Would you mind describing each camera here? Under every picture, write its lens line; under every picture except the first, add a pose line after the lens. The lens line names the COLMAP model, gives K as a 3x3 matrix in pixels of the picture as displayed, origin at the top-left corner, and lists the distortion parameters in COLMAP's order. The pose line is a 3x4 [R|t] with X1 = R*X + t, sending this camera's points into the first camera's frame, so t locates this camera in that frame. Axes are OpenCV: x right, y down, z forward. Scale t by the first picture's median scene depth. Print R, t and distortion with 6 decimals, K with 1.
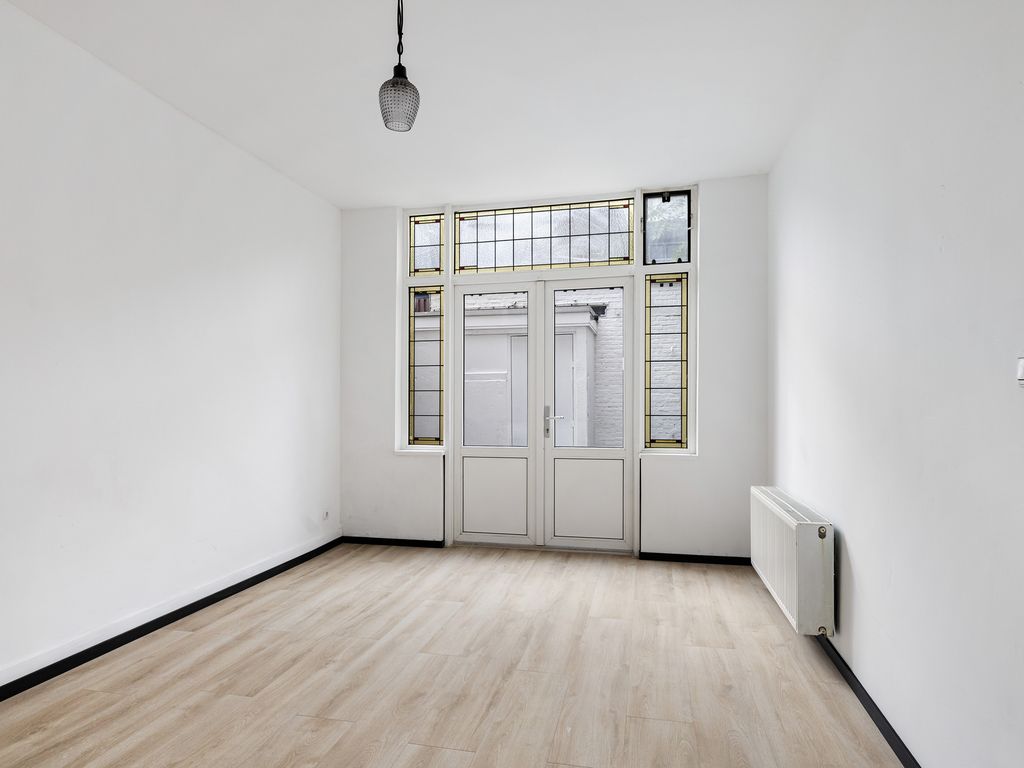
lens RADIAL K [[630.8, 0, 484.1], [0, 630.8, 418.8], [0, 0, 1]] dist [0.001116, 0.002681]
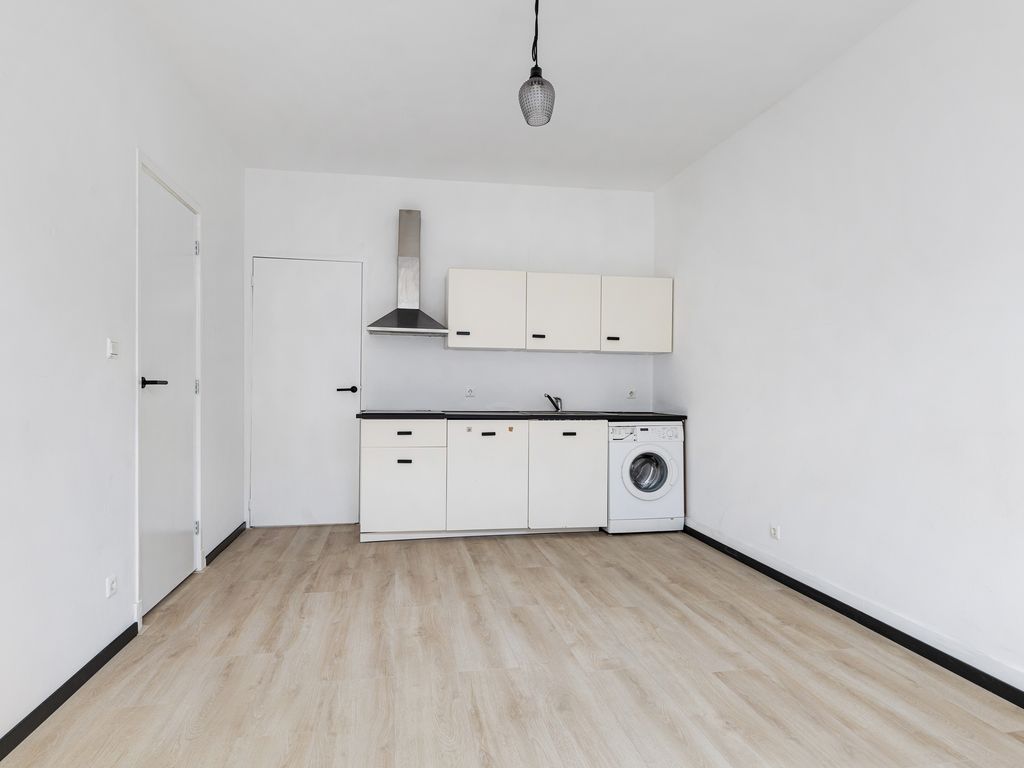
lens RADIAL K [[630.8, 0, 512.2], [0, 630.8, 386.0], [0, 0, 1]] dist [0.001116, 0.002681]
pose [[-0.905663, -0.005330, -0.423965, 0.204383], [-0.017882, 0.999511, 0.025633, -0.011603], [0.423621, 0.030796, -0.905316, 1.091153]]
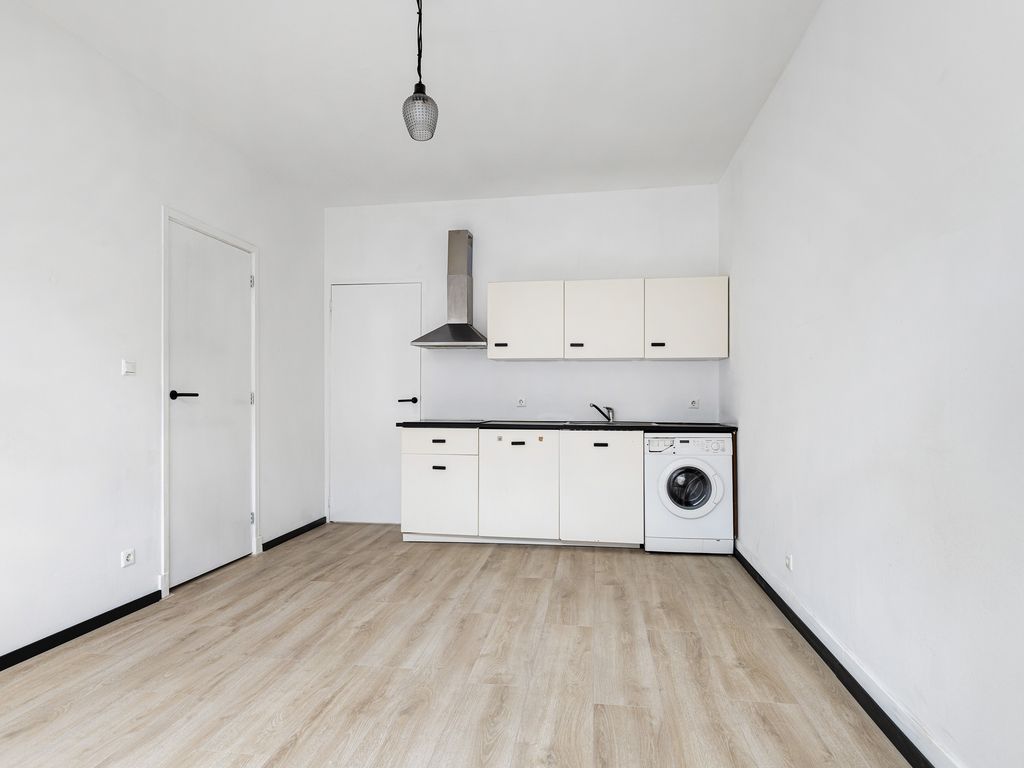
lens RADIAL K [[616.7, 0, 495.0], [0, 616.7, 395.0], [0, 0, 1]] dist [0.002863, -0.000231]
pose [[-0.995796, 0.001725, -0.091577, -0.092422], [-0.000607, 0.999676, 0.025429, -0.012359], [0.091592, 0.025377, -0.995473, 1.163034]]
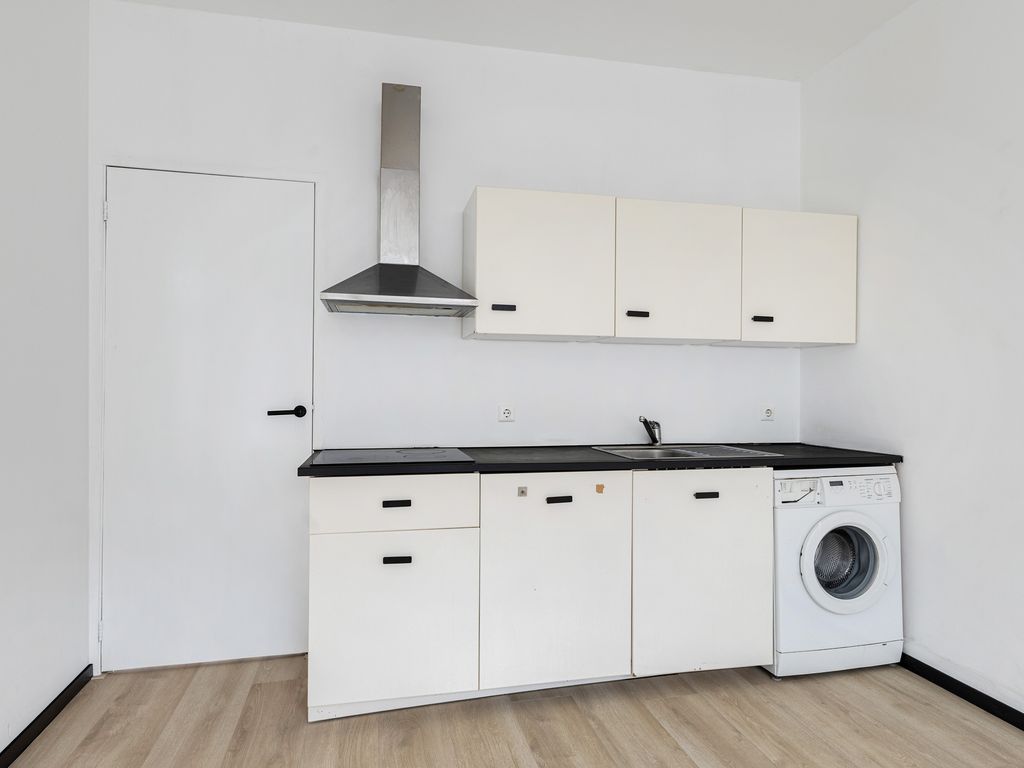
lens RADIAL K [[630.8, 0, 516.2], [0, 630.8, 387.1], [0, 0, 1]] dist [0.001116, 0.002681]
pose [[-0.884598, 0.000032, -0.466355, 0.071823], [-0.014018, 0.999546, 0.026658, -0.015540], [0.466144, 0.030119, -0.884196, 0.549064]]
